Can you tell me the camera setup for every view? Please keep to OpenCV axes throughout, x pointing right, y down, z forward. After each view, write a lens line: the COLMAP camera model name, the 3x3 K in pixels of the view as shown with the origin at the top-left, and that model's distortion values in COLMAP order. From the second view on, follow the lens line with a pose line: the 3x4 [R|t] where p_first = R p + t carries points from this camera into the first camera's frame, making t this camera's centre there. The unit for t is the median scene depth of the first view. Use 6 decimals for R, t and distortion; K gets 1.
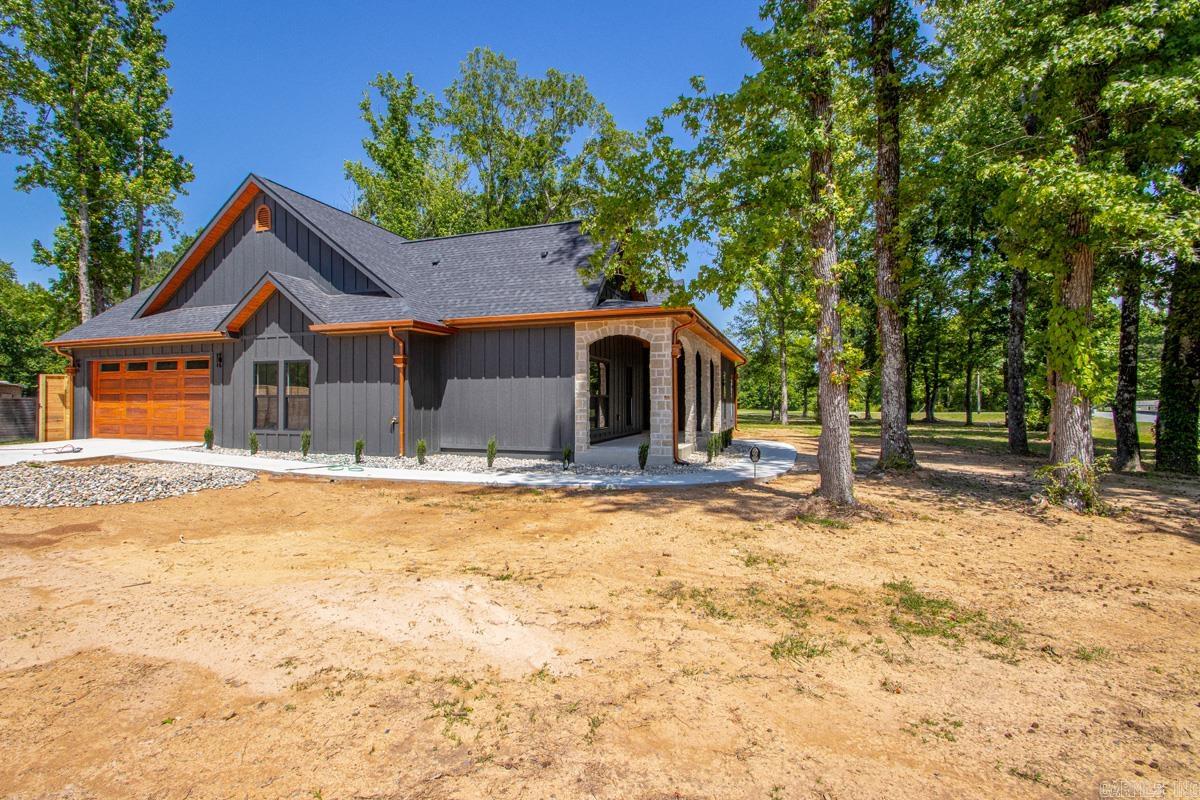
lens RADIAL K [[577.0, 0, 580.9], [0, 577.0, 400.9], [0, 0, 1]] dist [-0.014726, -0.008523]
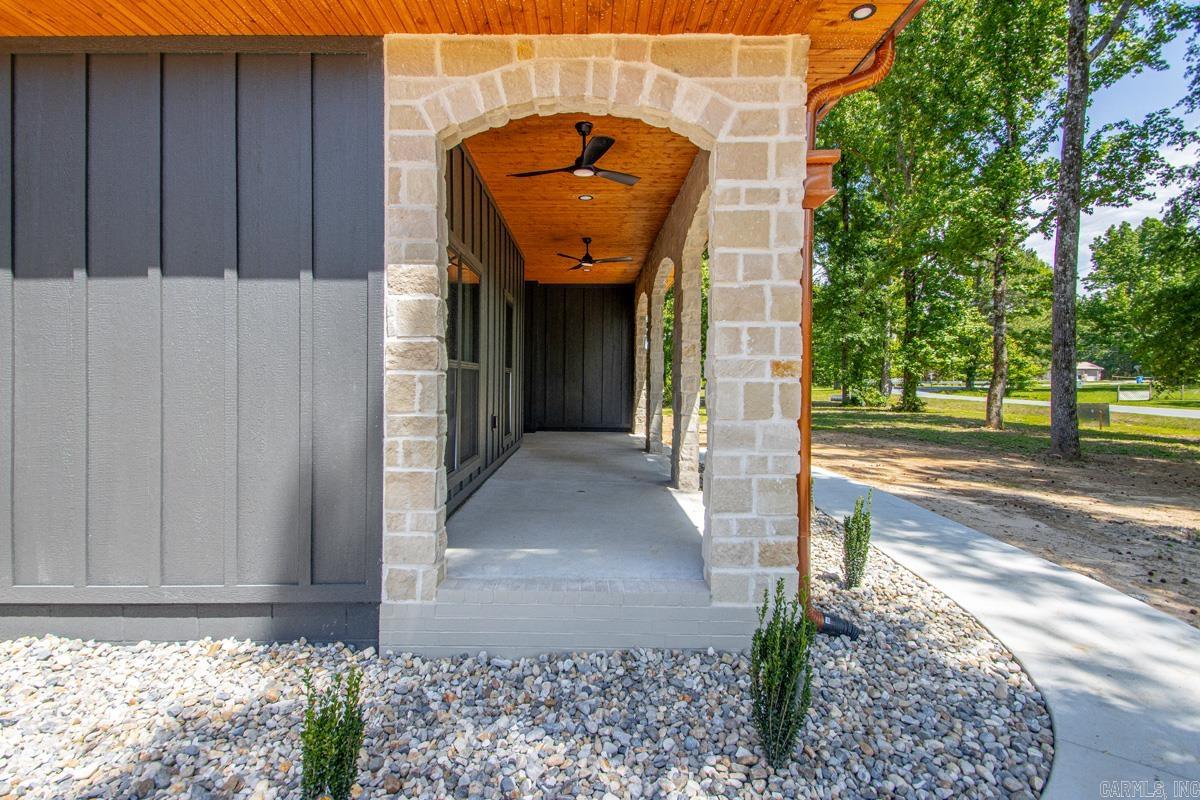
lens RADIAL K [[577.0, 0, 573.8], [0, 577.0, 380.8], [0, 0, 1]] dist [-0.014726, -0.008523]
pose [[0.953746, 0.002680, 0.300601, -0.007302], [-0.003065, 0.999995, 0.000809, -0.001138], [-0.300597, -0.001693, 0.953750, 0.764067]]
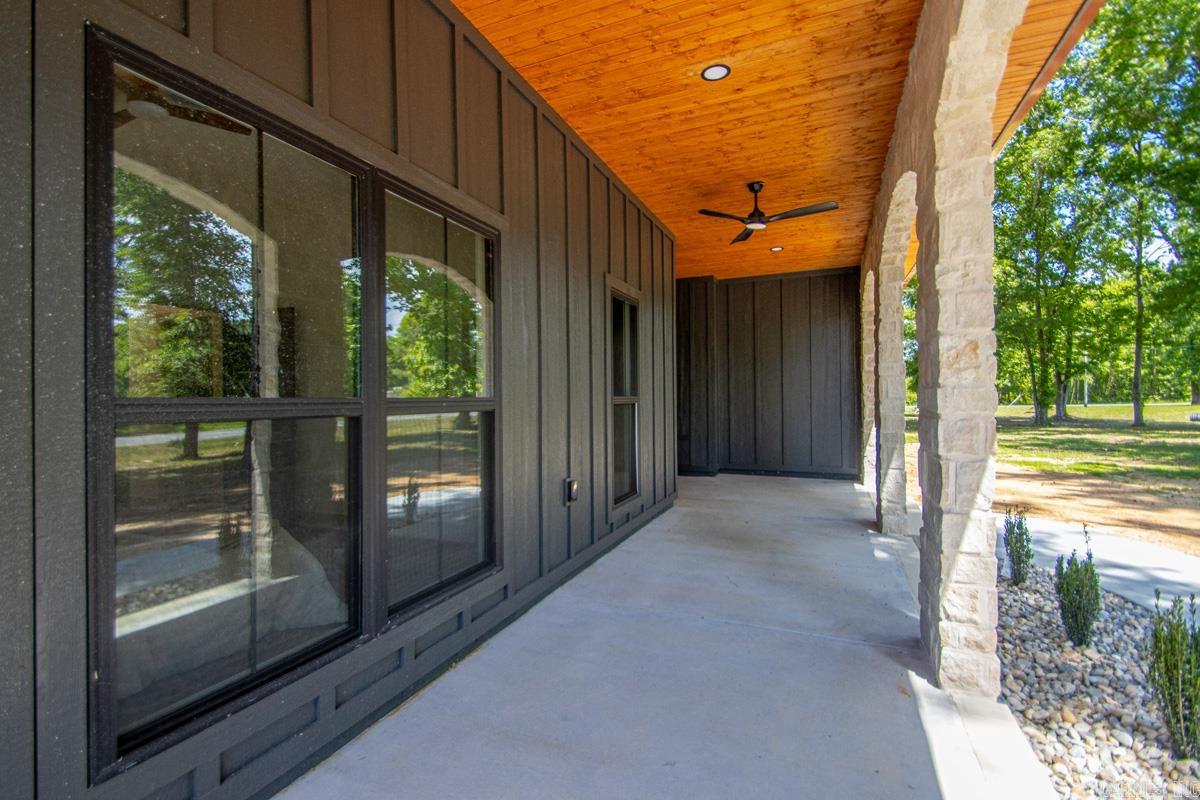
lens RADIAL K [[521.9, 0, 592.6], [0, 521.9, 390.4], [0, 0, 1]] dist [0.004355, -0.000185]
pose [[0.994709, -0.013628, -0.101822, 0.054429], [0.012238, 0.999823, -0.014264, -0.006886], [0.101998, 0.012943, 0.994700, 0.878476]]
